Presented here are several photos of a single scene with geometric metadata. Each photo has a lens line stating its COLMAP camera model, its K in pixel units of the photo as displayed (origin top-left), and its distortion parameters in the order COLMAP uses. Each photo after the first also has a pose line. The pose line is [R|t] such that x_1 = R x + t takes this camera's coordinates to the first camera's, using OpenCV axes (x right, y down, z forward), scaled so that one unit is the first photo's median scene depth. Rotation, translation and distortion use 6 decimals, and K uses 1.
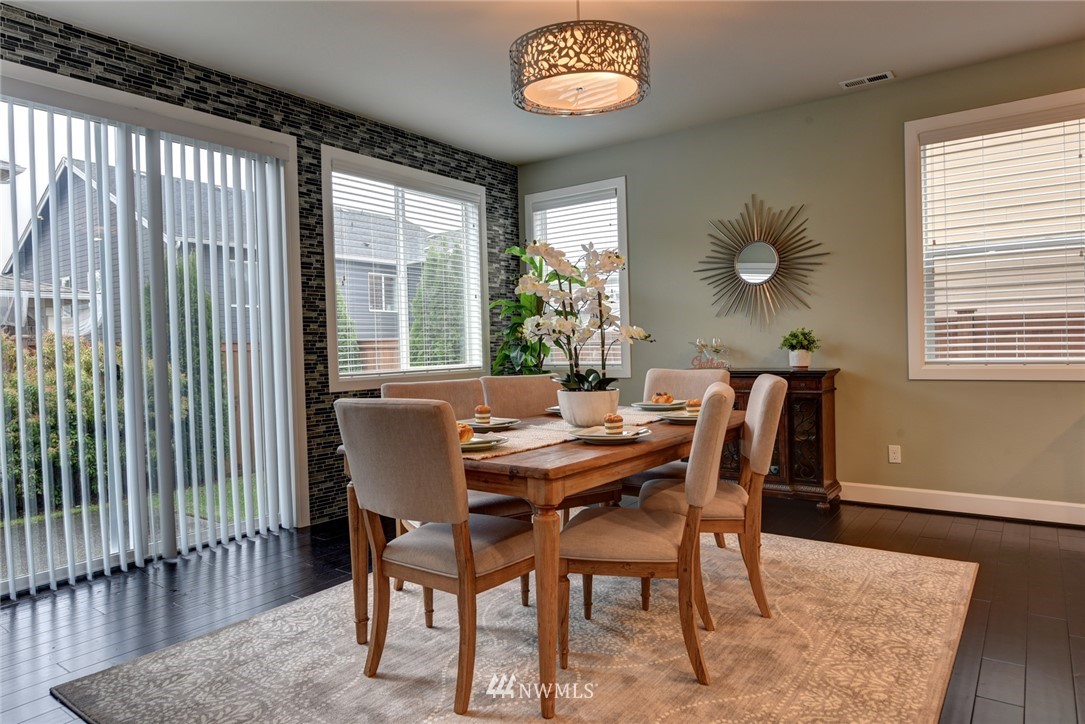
lens RADIAL K [[662.6, 0, 553.4], [0, 662.6, 350.3], [0, 0, 1]] dist [0.002856, 0.002105]
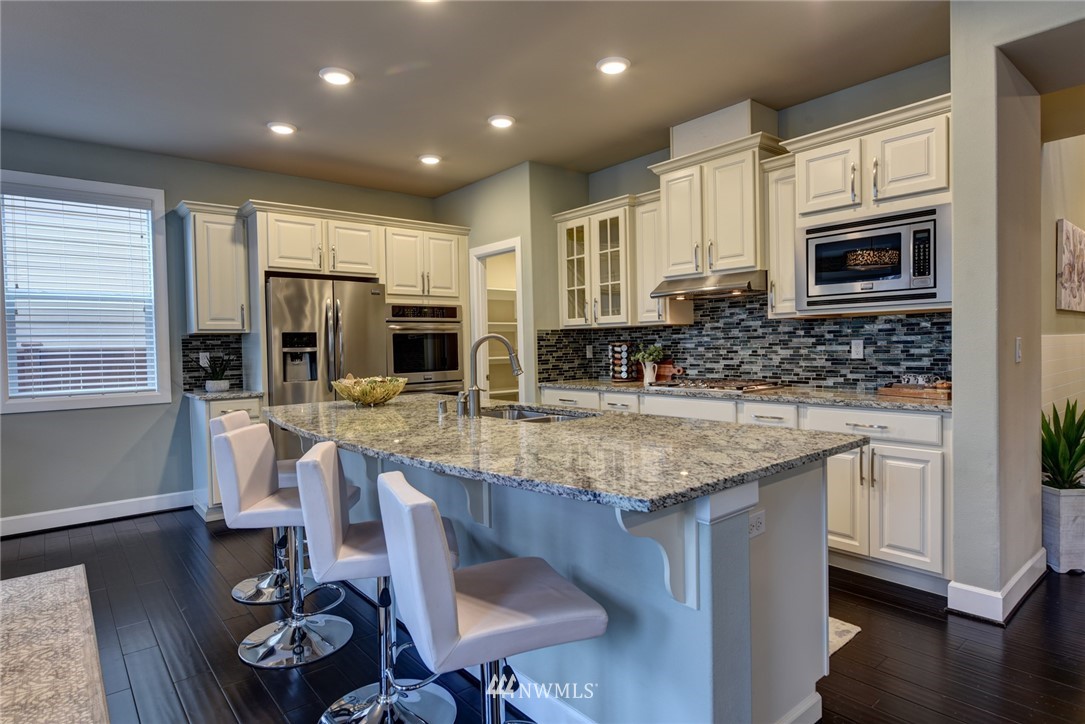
lens RADIAL K [[590.4, 0, 544.5], [0, 590.4, 360.1], [0, 0, 1]] dist [-0.011930, -0.001587]
pose [[0.247957, -0.003681, 0.968764, -0.137749], [0.017434, 0.999848, -0.000663, -0.022214], [-0.968614, 0.017054, 0.247983, -0.048307]]
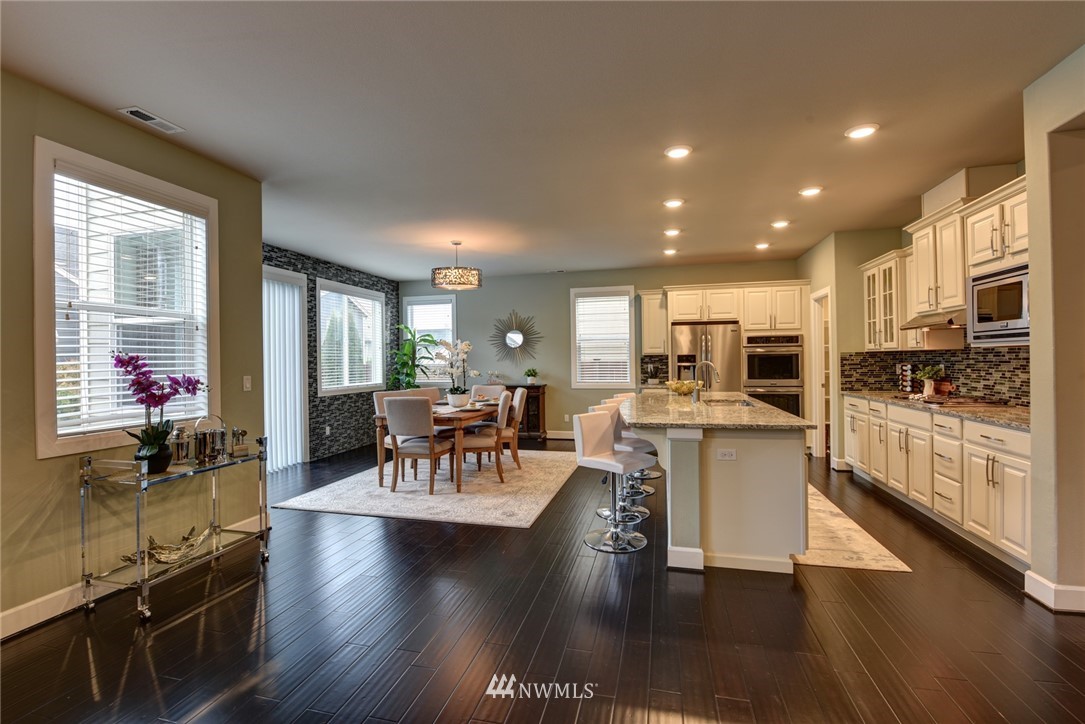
lens RADIAL K [[471.1, 0, 542.0], [0, 471.1, 357.4], [0, 0, 1]] dist [-0.015800, -0.000989]
pose [[0.929526, 0.015318, 0.368439, -0.236353], [-0.008636, 0.999767, -0.019779, -0.037802], [-0.368656, 0.015204, 0.929441, -0.637901]]
